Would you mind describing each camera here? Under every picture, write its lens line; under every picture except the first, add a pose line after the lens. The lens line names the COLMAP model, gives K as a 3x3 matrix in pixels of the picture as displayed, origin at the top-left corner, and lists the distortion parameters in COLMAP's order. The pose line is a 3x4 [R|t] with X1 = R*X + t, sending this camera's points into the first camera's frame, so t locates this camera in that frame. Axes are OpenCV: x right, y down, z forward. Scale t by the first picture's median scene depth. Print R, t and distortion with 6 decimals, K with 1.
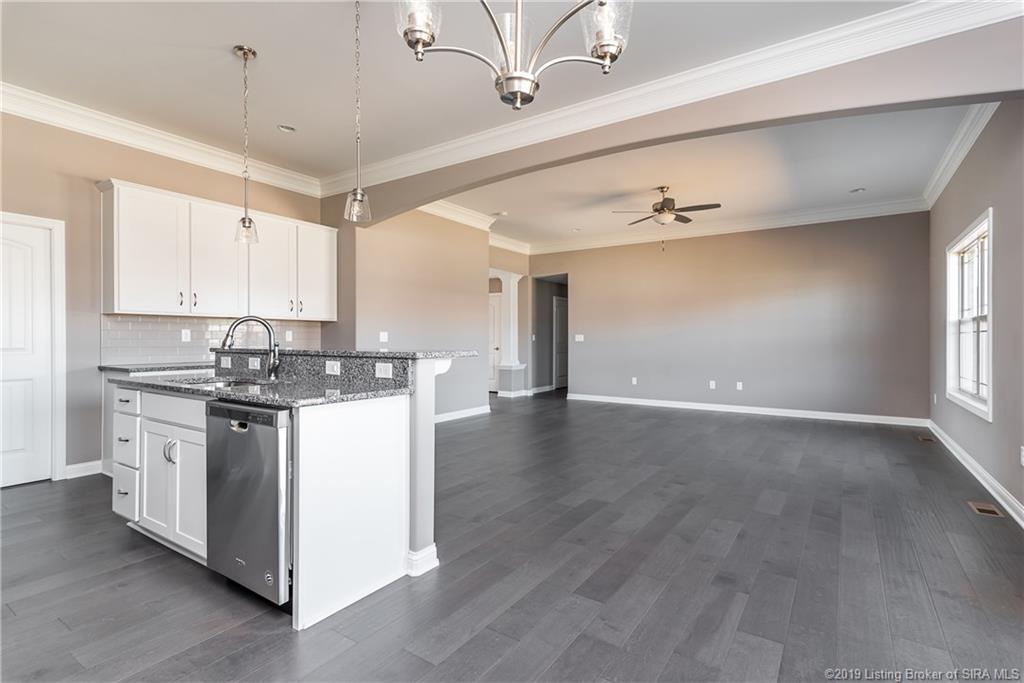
lens RADIAL K [[491.4, 0, 510.3], [0, 491.4, 339.9], [0, 0, 1]] dist [0.012087, -0.000390]
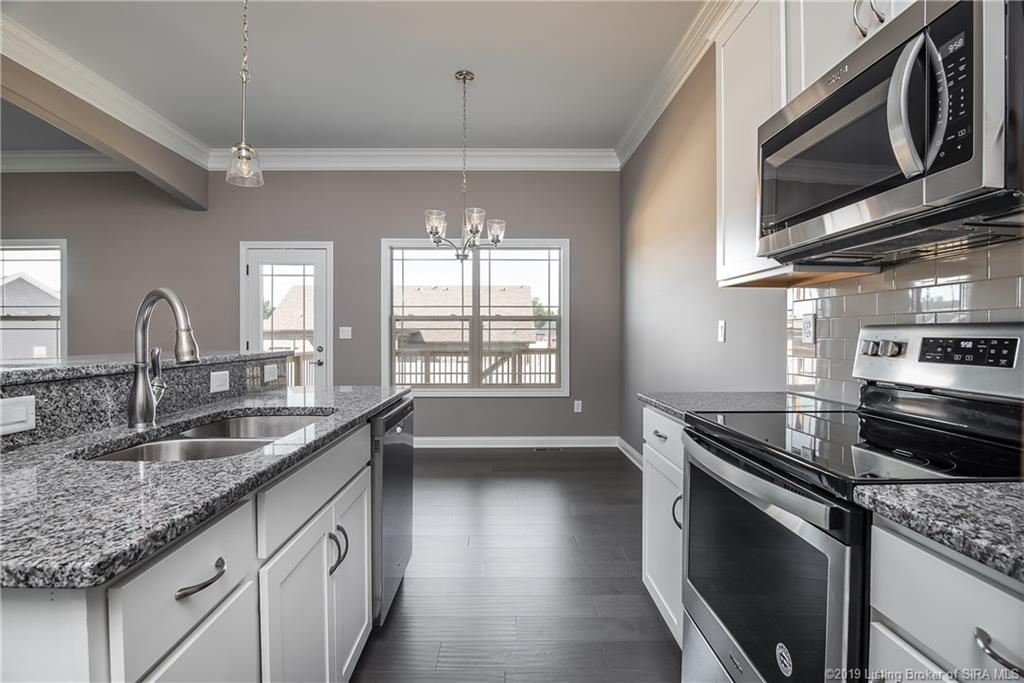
lens RADIAL K [[523.6, 0, 512.0], [0, 523.6, 341.5], [0, 0, 1]] dist [-0.033286, -0.000600]
pose [[-0.576232, -0.012960, 0.817183, -0.945705], [0.000819, 0.999865, 0.016434, -0.007008], [-0.817286, 0.010139, -0.576144, 0.880098]]
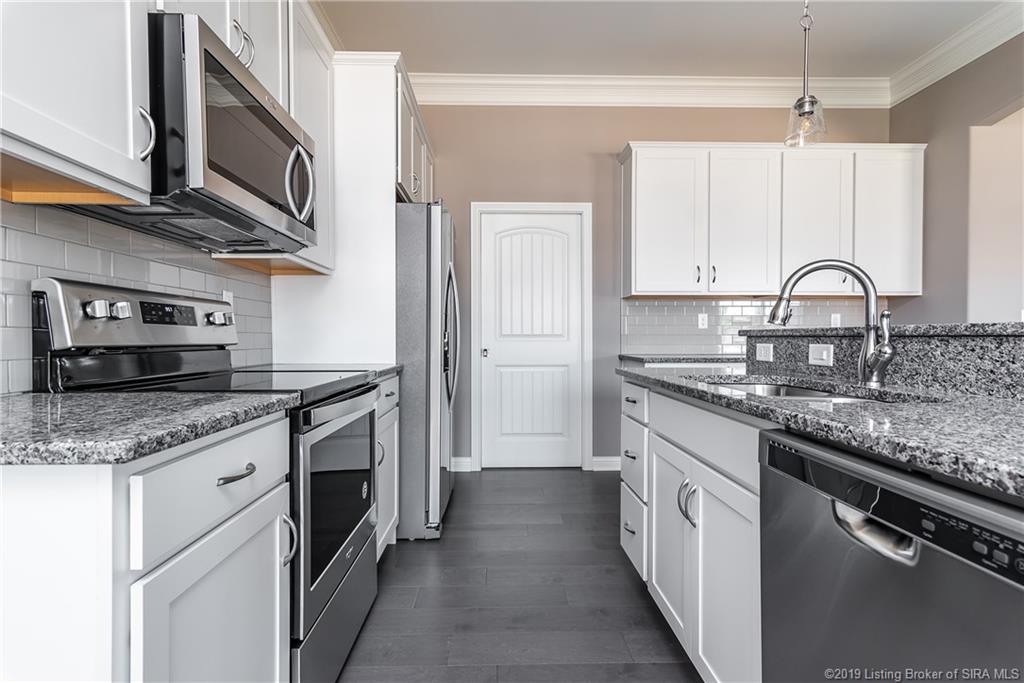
lens RADIAL K [[491.4, 0, 510.3], [0, 491.4, 339.9], [0, 0, 1]] dist [0.012087, -0.000390]
pose [[0.586430, 0.003604, -0.809992, -0.265022], [-0.001560, 0.999993, 0.003320, 0.028572], [0.809999, -0.000683, 0.586431, 0.381406]]
